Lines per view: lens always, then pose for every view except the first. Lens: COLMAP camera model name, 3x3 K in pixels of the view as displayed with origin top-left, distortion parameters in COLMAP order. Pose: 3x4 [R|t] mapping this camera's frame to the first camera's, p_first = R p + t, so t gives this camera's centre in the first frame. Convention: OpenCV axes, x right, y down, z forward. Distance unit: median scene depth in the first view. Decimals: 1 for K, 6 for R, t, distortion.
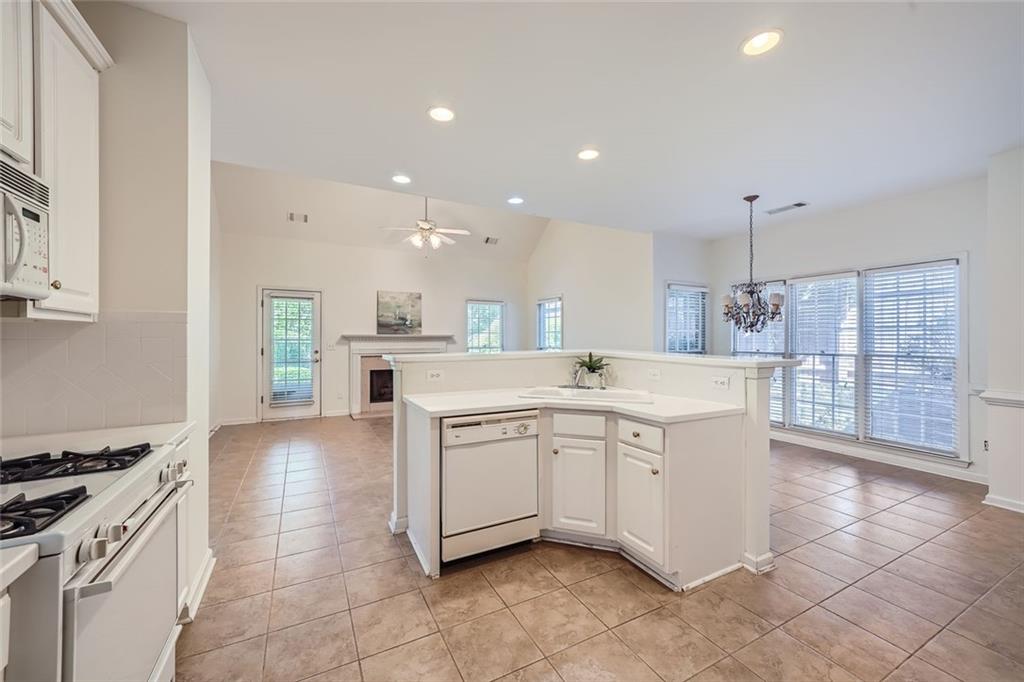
lens RADIAL K [[398.2, 0, 512.9], [0, 398.2, 338.2], [0, 0, 1]] dist [0.011789, 0.000012]
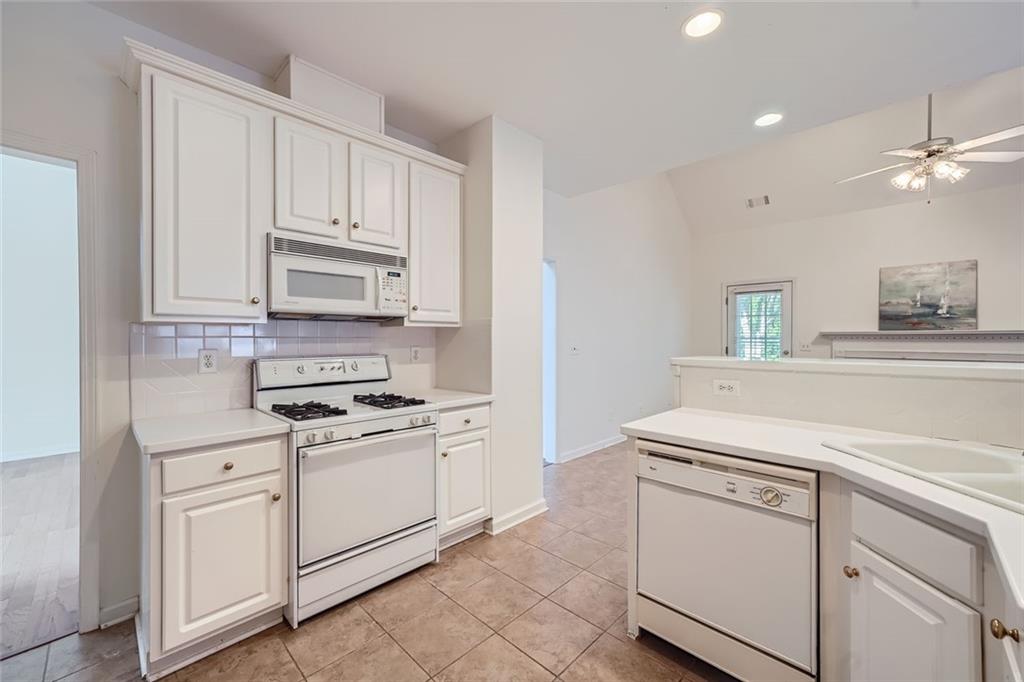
lens RADIAL K [[417.5, 0, 509.2], [0, 417.5, 337.3], [0, 0, 1]] dist [-0.000729, 0.005426]
pose [[0.296848, -0.000407, -0.954925, 0.205261], [0.001422, 0.999999, 0.000015, 0.001108], [0.954924, -0.001363, 0.296848, 0.203238]]
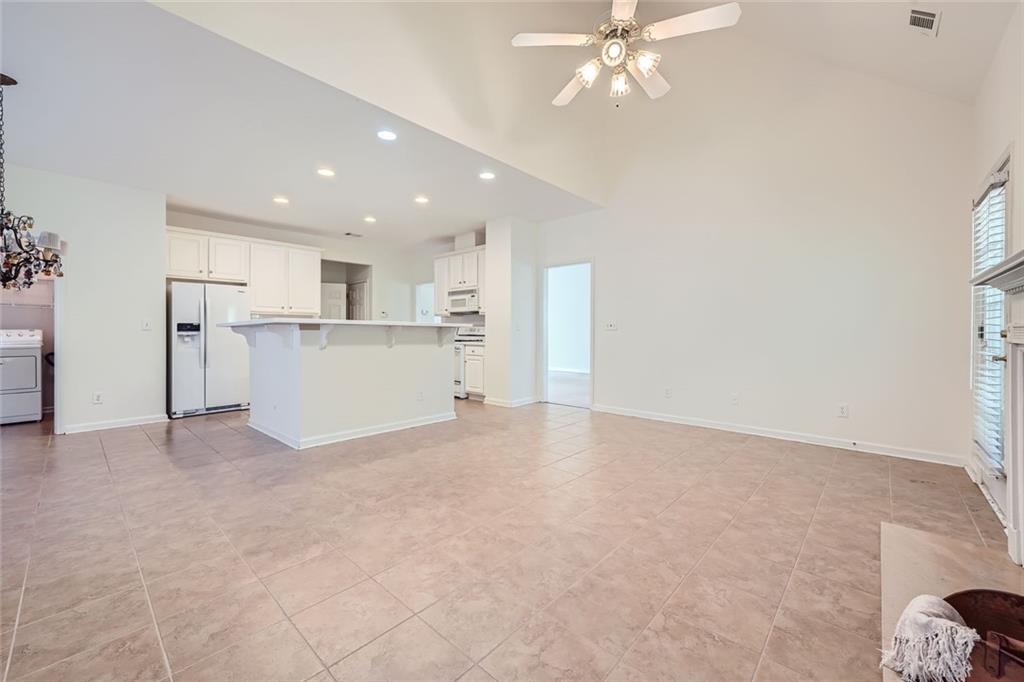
lens RADIAL K [[417.5, 0, 509.2], [0, 417.5, 337.3], [0, 0, 1]] dist [-0.000729, 0.005426]
pose [[-0.948546, -0.001071, -0.316638, 0.032947], [-0.004282, 0.999946, 0.009447, 0.041582], [0.316611, 0.010316, -0.948499, 1.387560]]
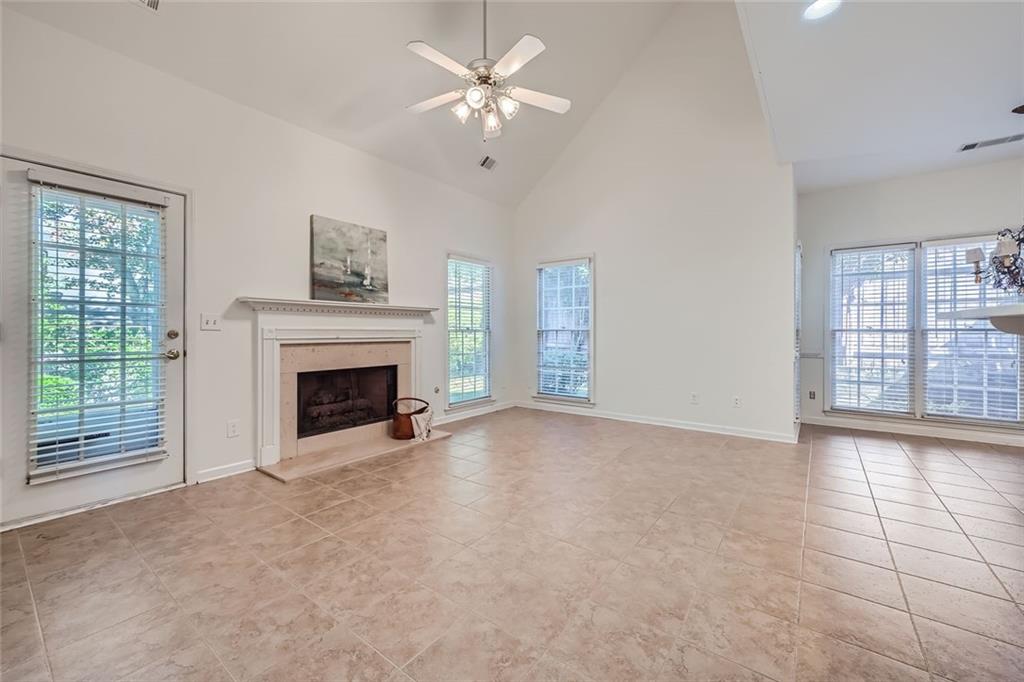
lens RADIAL K [[404.0, 0, 527.3], [0, 404.0, 330.7], [0, 0, 1]] dist [-0.001235, -0.000100]
pose [[0.897144, -0.005261, 0.441707, -0.395369], [0.006212, 0.999980, -0.000707, 0.037366], [-0.441694, 0.003378, 0.897159, 0.516669]]
